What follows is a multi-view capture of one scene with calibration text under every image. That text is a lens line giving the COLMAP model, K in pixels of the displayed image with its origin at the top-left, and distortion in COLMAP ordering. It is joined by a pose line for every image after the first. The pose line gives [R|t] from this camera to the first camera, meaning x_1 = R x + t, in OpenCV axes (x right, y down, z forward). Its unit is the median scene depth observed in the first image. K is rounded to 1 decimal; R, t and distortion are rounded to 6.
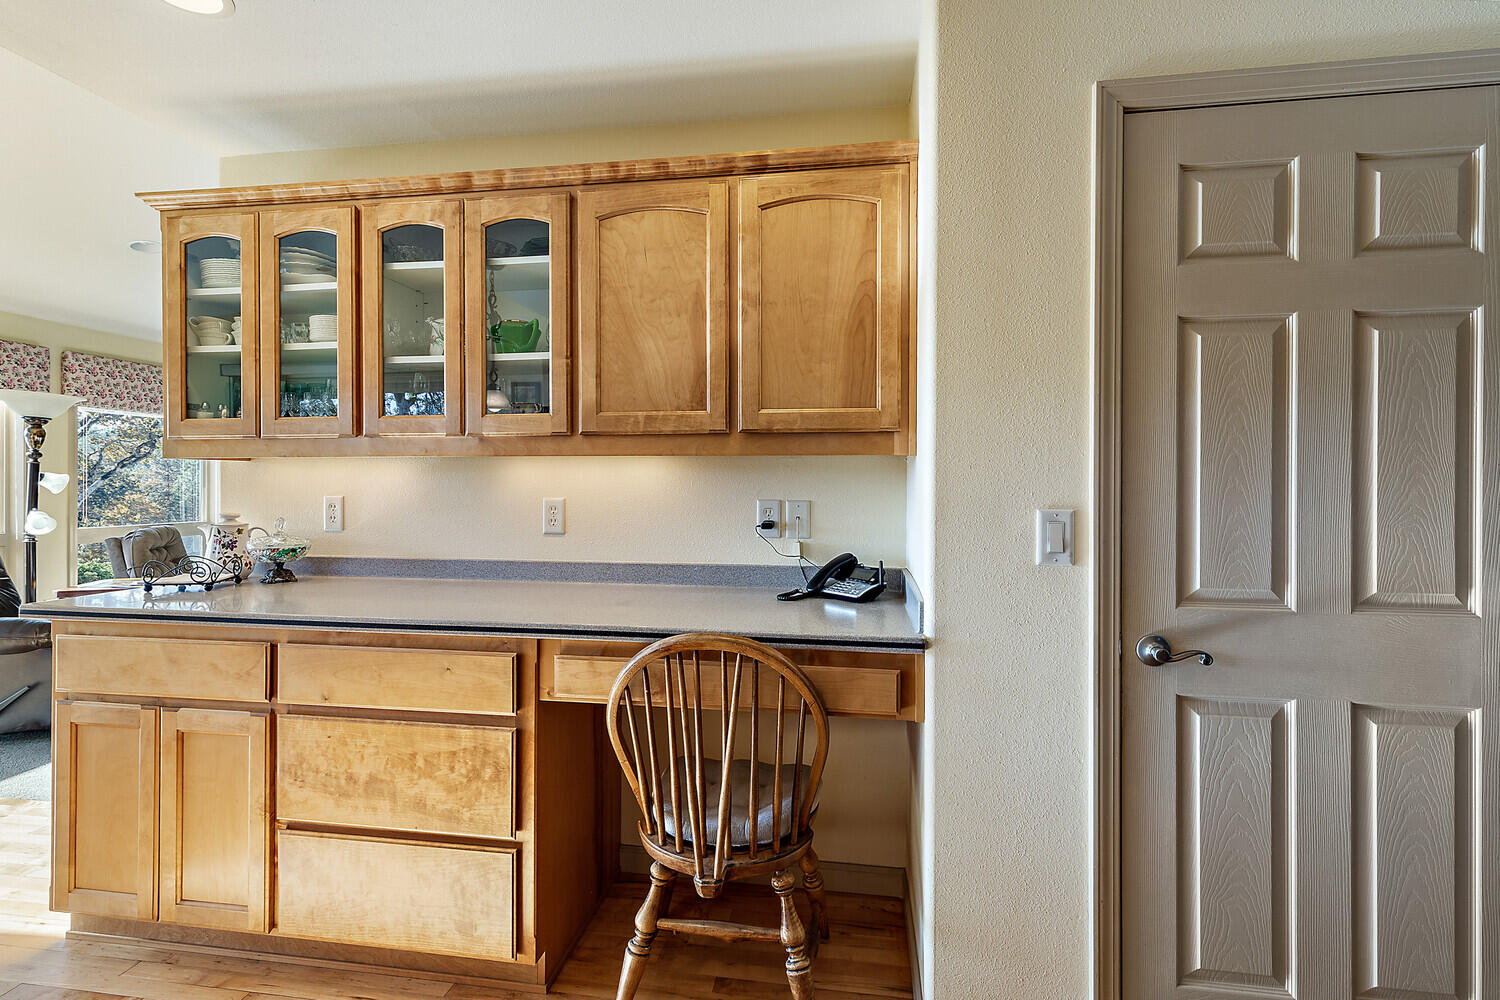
lens RADIAL K [[680.7, 0, 745.9], [0, 680.7, 495.2], [0, 0, 1]] dist [0.002071, -0.000282]
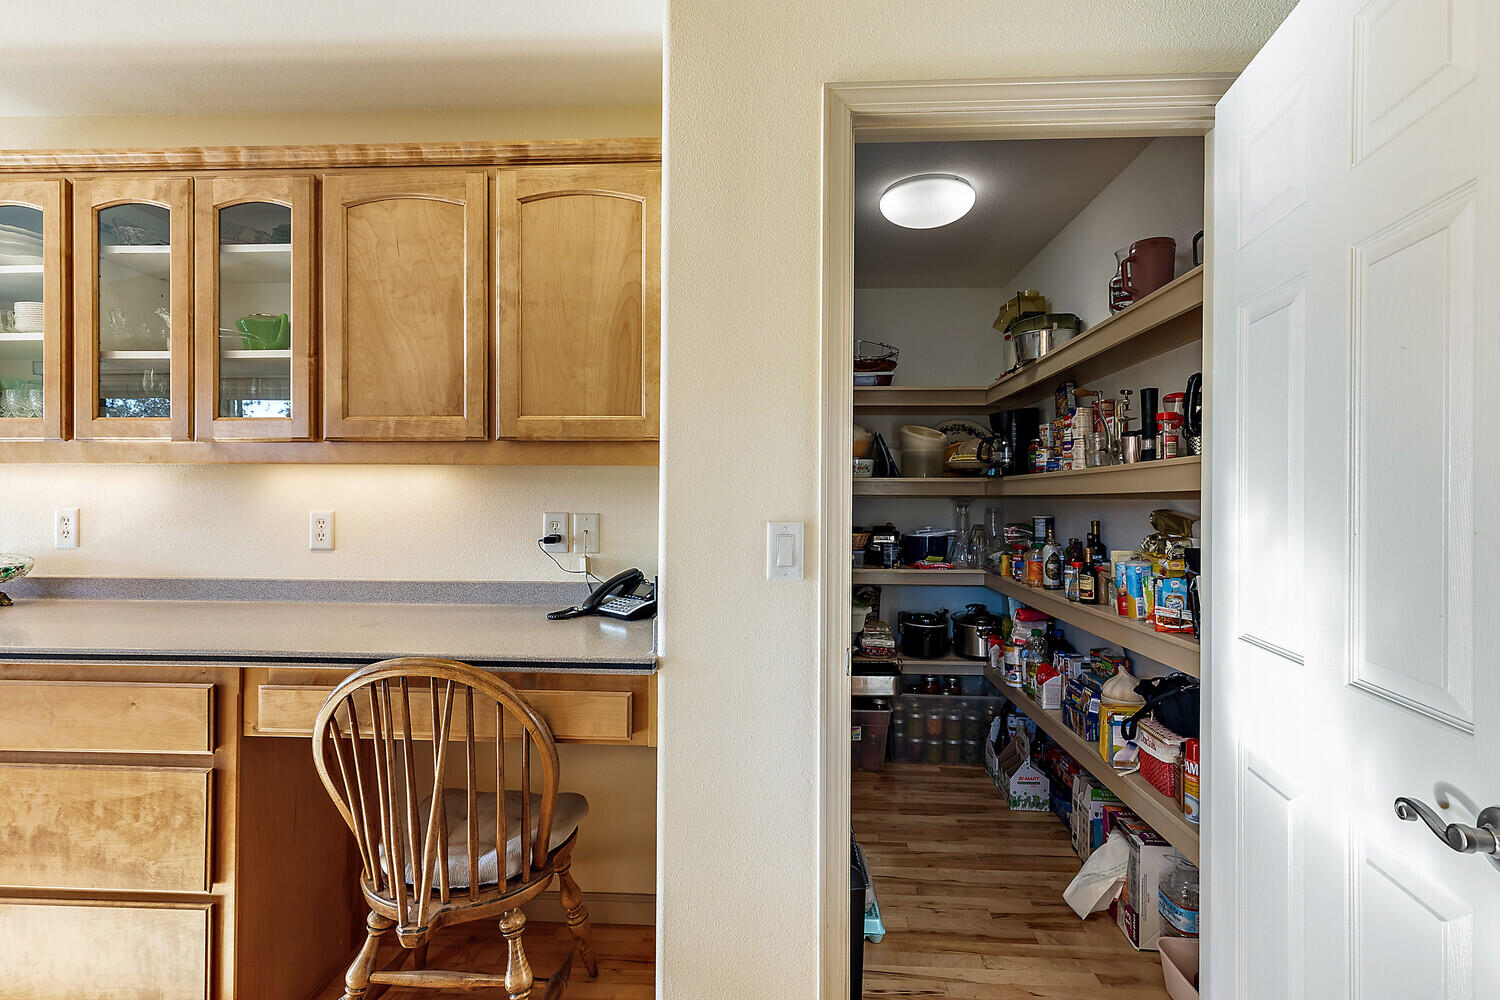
lens RADIAL K [[680.7, 0, 779.1], [0, 680.7, 505.5], [0, 0, 1]] dist [0.002071, -0.000282]
pose [[0.994762, 0.001451, 0.102210, 0.284721], [-0.000941, 0.999987, -0.005033, 0.001774], [-0.102216, 0.004910, 0.994750, 0.031707]]
